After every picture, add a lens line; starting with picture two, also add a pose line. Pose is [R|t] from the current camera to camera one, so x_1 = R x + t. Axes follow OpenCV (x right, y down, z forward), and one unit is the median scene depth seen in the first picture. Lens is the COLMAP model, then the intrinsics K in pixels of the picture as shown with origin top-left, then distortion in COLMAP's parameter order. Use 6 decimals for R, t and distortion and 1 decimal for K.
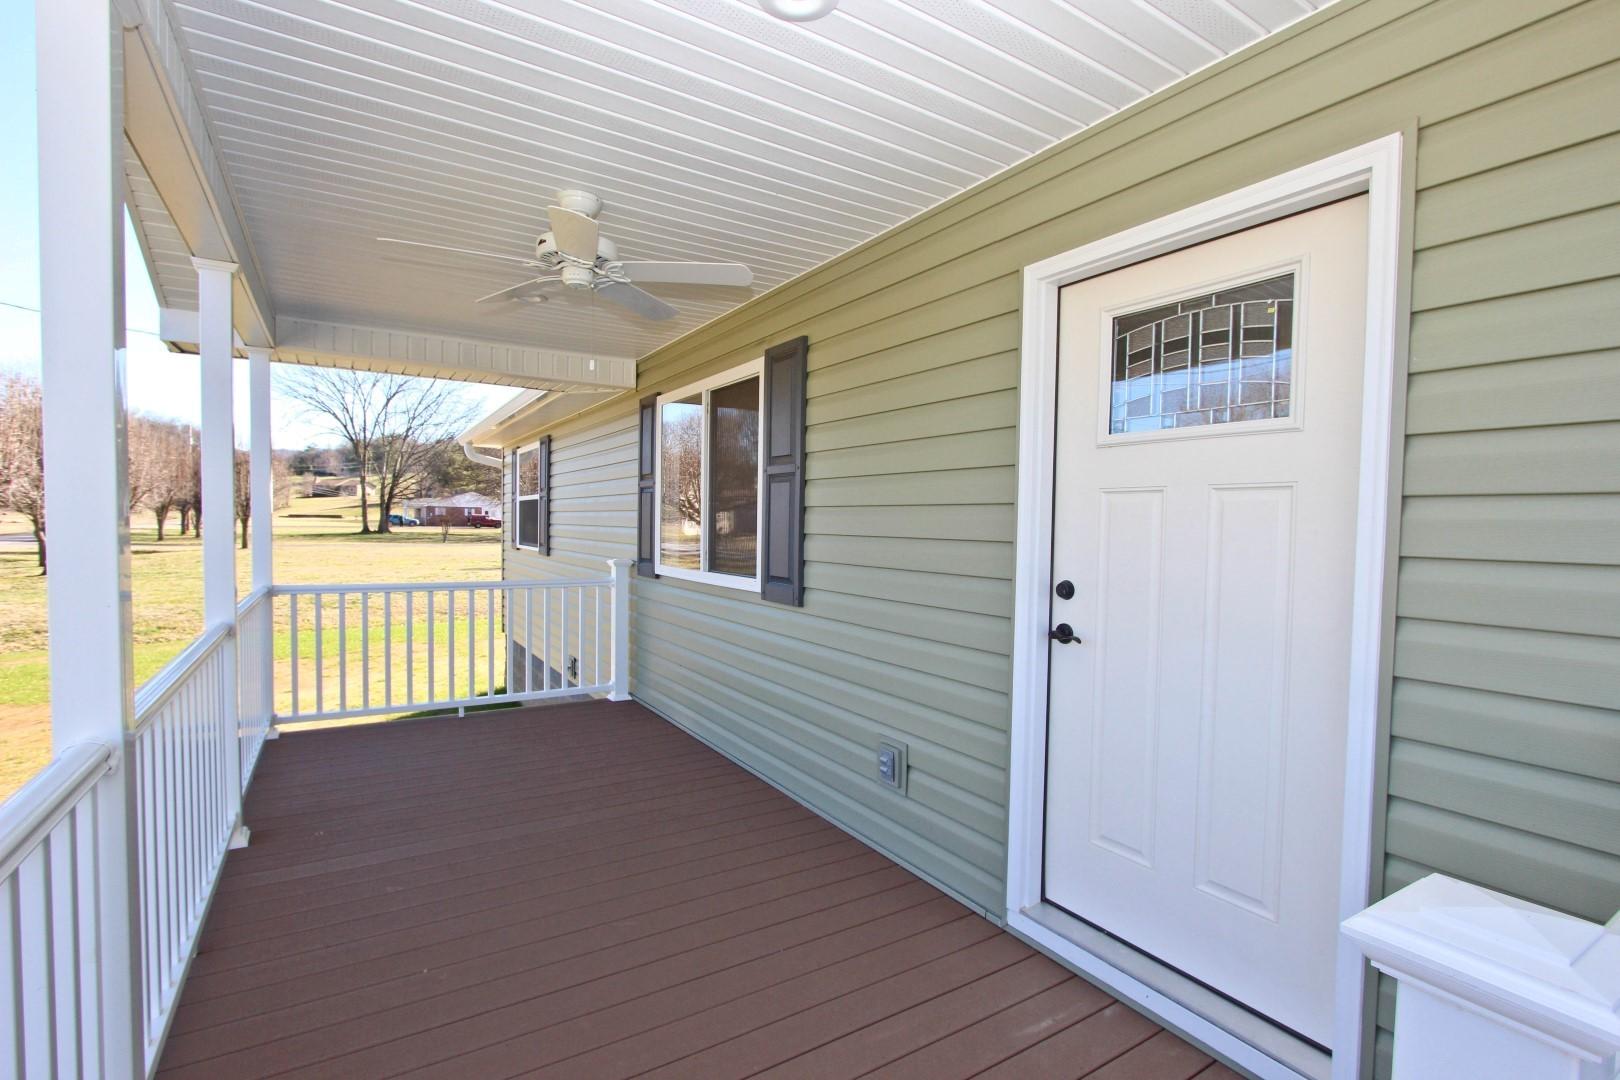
lens RADIAL K [[744.1, 0, 800.6], [0, 744.1, 548.3], [0, 0, 1]] dist [-0.012433, 0.001397]
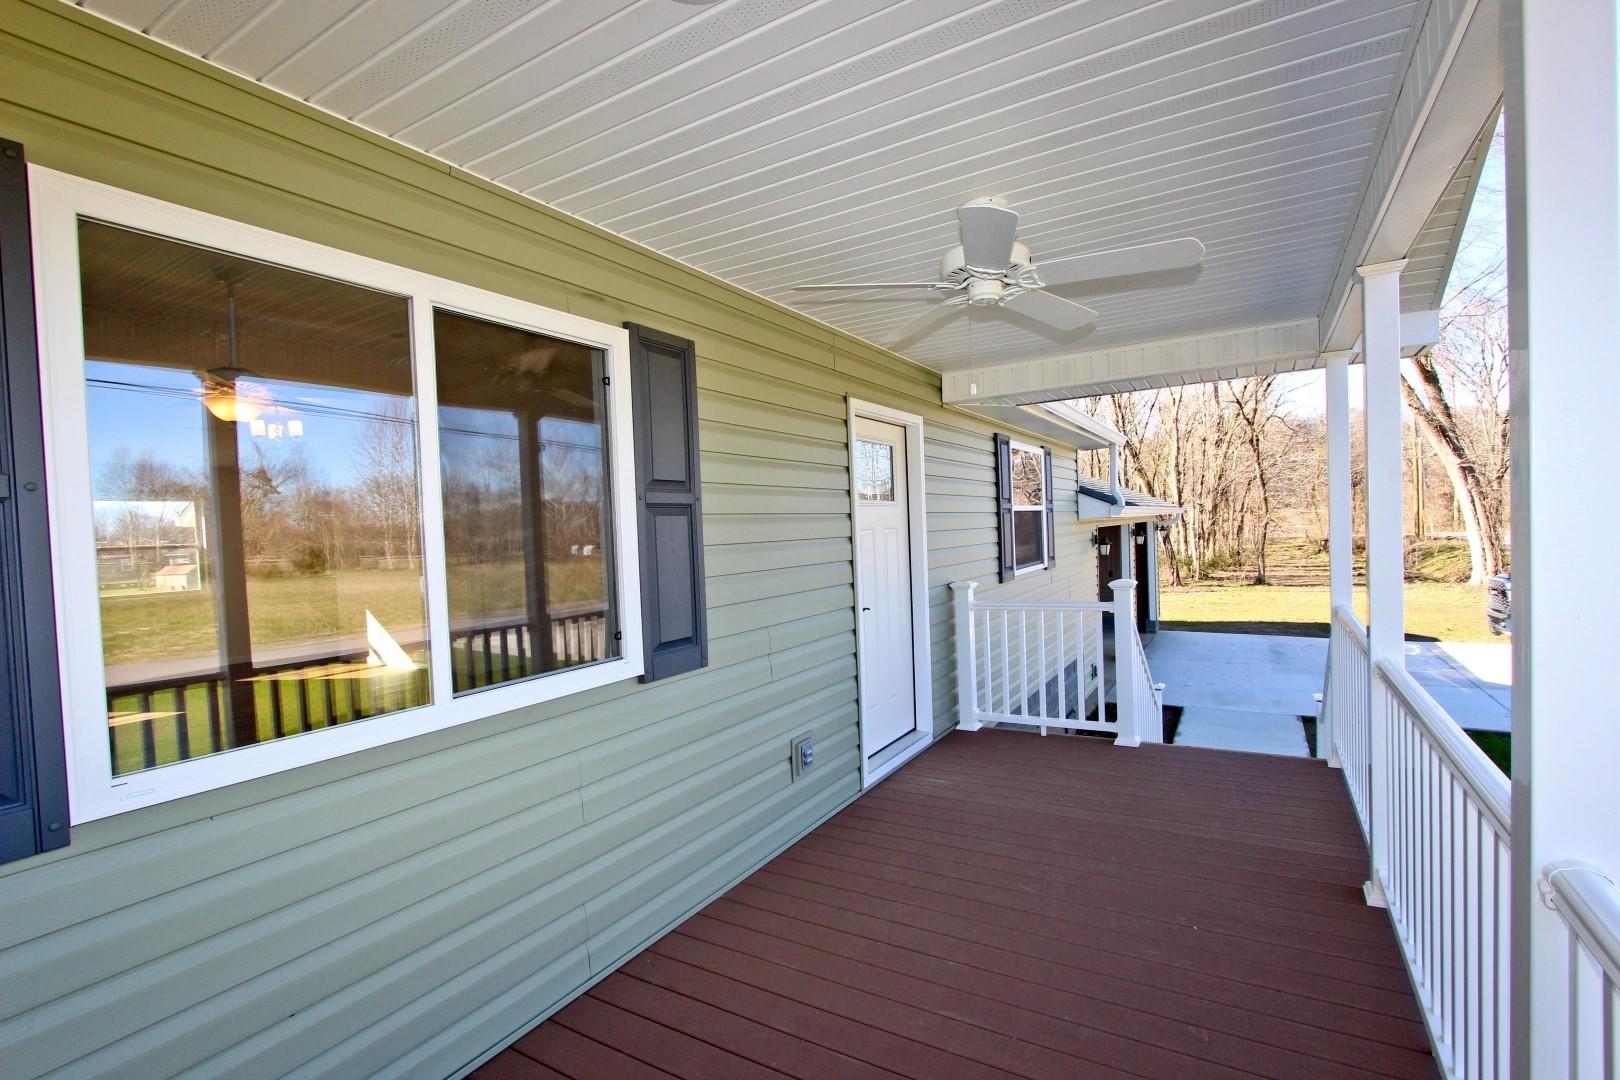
lens RADIAL K [[744.1, 0, 800.6], [0, 744.1, 548.3], [0, 0, 1]] dist [-0.012433, 0.001397]
pose [[-0.459970, -0.011754, 0.887857, -0.802864], [0.076169, 0.995704, 0.052642, -0.089414], [-0.884662, 0.091841, -0.457098, 1.302089]]
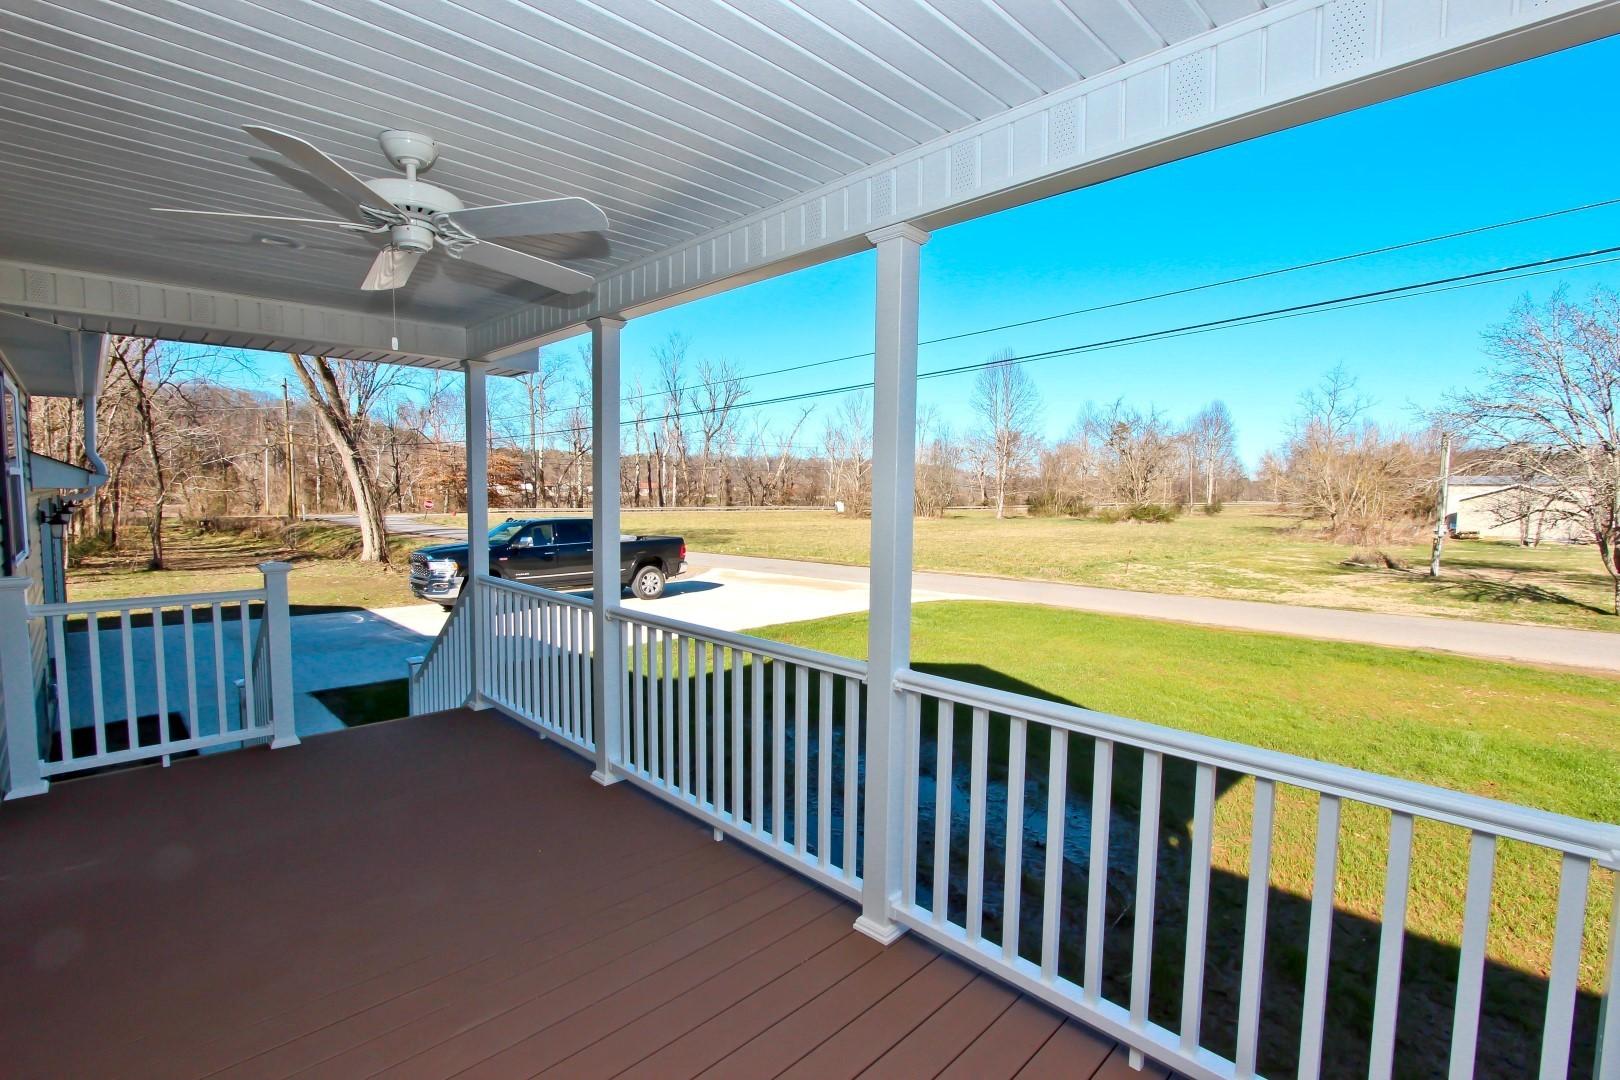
lens RADIAL K [[744.1, 0, 800.6], [0, 744.1, 548.3], [0, 0, 1]] dist [-0.012433, 0.001397]
pose [[-0.975253, -0.003988, -0.221057, -0.519785], [-0.029921, 0.993020, 0.114088, -0.099351], [0.219059, 0.117879, -0.968565, 1.467123]]
